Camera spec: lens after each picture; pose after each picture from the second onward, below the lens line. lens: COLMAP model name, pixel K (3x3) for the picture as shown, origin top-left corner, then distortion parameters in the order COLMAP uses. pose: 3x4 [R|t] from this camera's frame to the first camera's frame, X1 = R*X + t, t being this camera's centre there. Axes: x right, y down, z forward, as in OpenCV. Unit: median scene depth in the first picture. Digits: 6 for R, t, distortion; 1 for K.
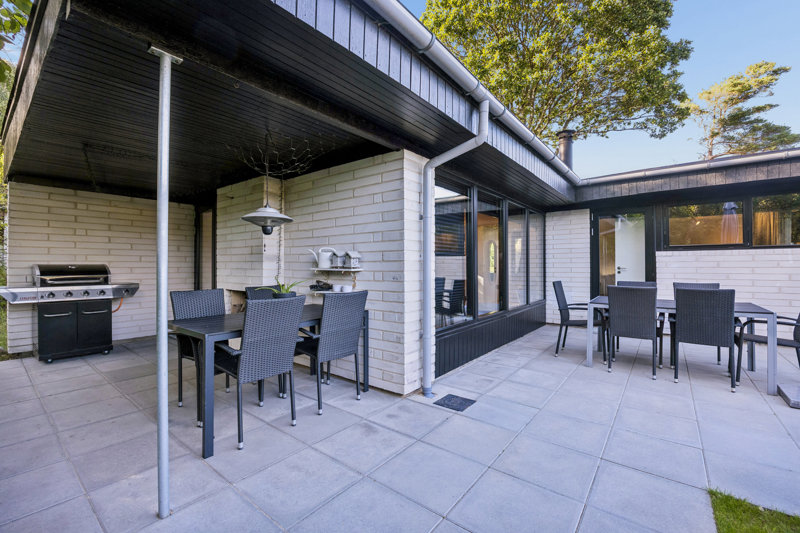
lens RADIAL K [[344.6, 0, 400.0], [0, 344.6, 266.5], [0, 0, 1]] dist [-0.020976, -0.000028]
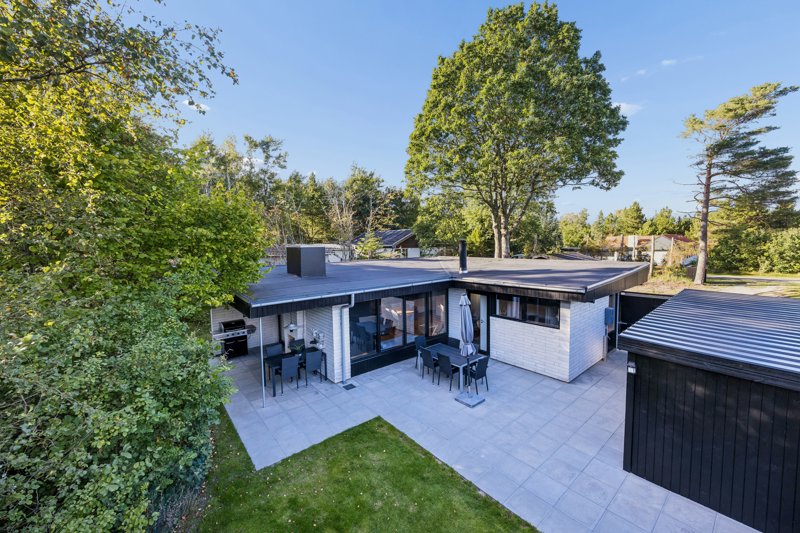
lens RADIAL K [[318.5, 0, 400.0], [0, 318.5, 266.5], [0, 0, 1]] dist [0.000202, 0.000109]
pose [[0.976044, 0.002759, -0.217556, 0.821381], [0.015155, 0.996629, 0.080629, -0.609443], [0.217045, -0.081994, 0.972712, -1.074993]]
